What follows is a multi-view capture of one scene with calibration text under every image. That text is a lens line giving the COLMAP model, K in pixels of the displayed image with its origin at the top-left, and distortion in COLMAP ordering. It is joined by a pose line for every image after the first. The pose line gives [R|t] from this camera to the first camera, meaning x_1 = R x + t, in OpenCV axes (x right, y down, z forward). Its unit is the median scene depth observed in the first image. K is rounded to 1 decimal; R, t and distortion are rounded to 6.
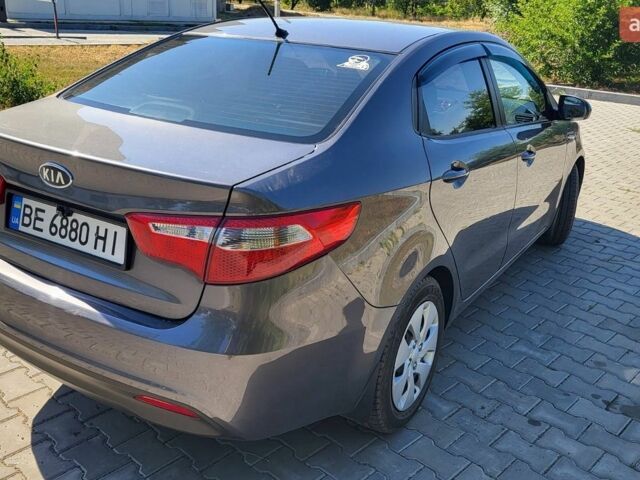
lens RADIAL K [[652.6, 0, 305.0], [0, 652.6, 233.5], [0, 0, 1]] dist [0.037009, 0.000000]
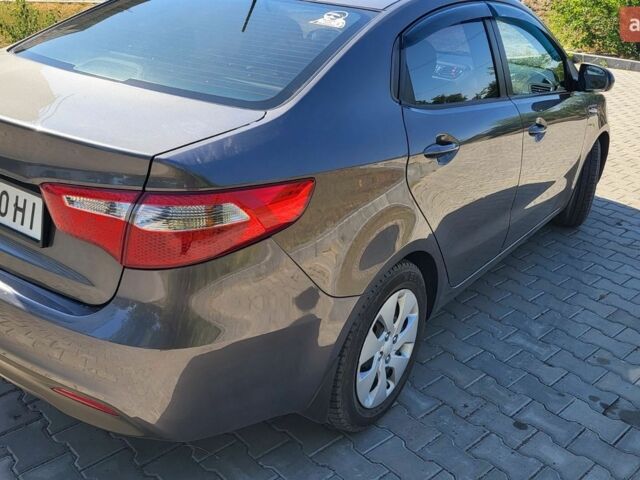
lens RADIAL K [[652.6, 0, 312.0], [0, 652.6, 224.3], [0, 0, 1]] dist [0.037009, 0.000000]
pose [[0.998463, 0.034928, -0.043028, 0.102404], [-0.033302, 0.998725, 0.037940, -0.016656], [0.044299, -0.036449, 0.998353, 0.103637]]
